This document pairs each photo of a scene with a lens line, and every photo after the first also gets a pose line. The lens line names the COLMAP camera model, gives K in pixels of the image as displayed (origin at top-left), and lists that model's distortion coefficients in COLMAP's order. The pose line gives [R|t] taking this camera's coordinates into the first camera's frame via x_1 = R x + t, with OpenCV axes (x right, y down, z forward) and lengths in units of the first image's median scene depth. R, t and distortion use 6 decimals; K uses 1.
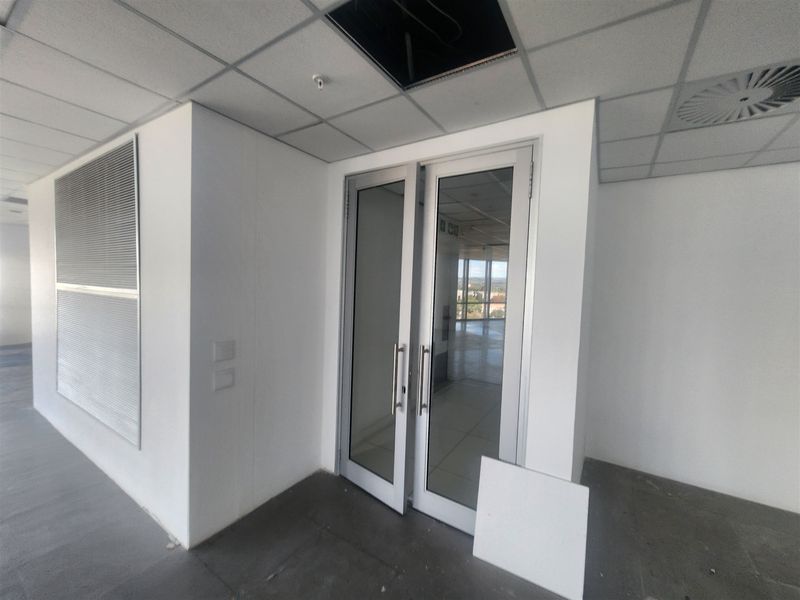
lens RADIAL K [[334.8, 0, 395.3], [0, 334.8, 295.9], [0, 0, 1]] dist [-0.000019, -0.000912]
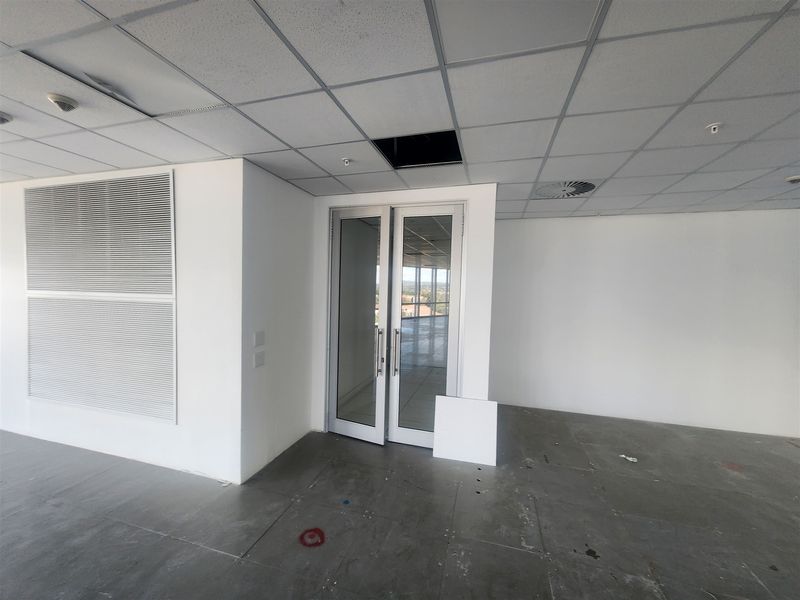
lens RADIAL K [[322.6, 0, 400.0], [0, 322.6, 300.0], [0, 0, 1]] dist [0.001301, 0.000075]
pose [[0.957818, -0.022710, 0.286475, -0.303960], [0.021387, 0.999741, 0.007748, 0.009180], [-0.286577, -0.001294, 0.958056, -0.377762]]
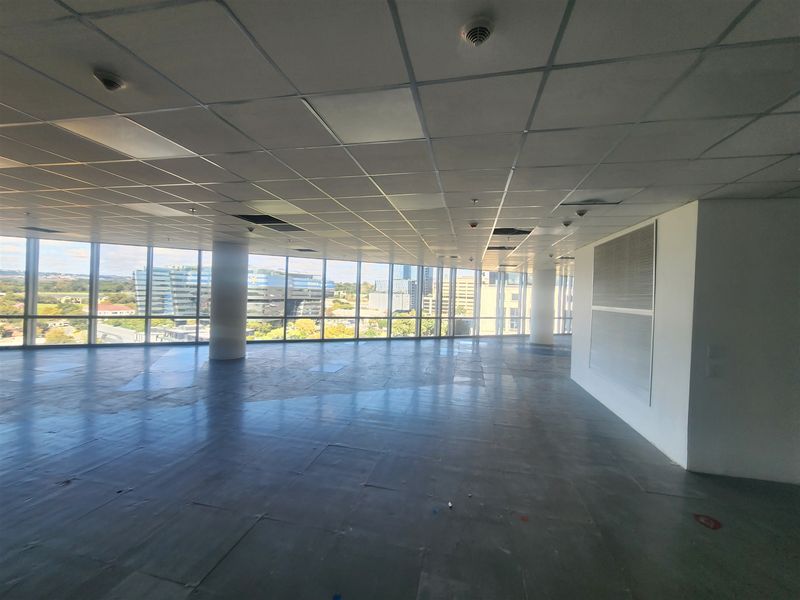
lens RADIAL K [[334.8, 0, 395.3], [0, 334.8, 295.9], [0, 0, 1]] dist [-0.000019, -0.000912]
pose [[0.354491, -0.011661, -0.934987, 0.343068], [-0.062654, 0.997379, -0.036194, 0.052375], [0.932958, 0.071411, 0.352831, -0.797919]]
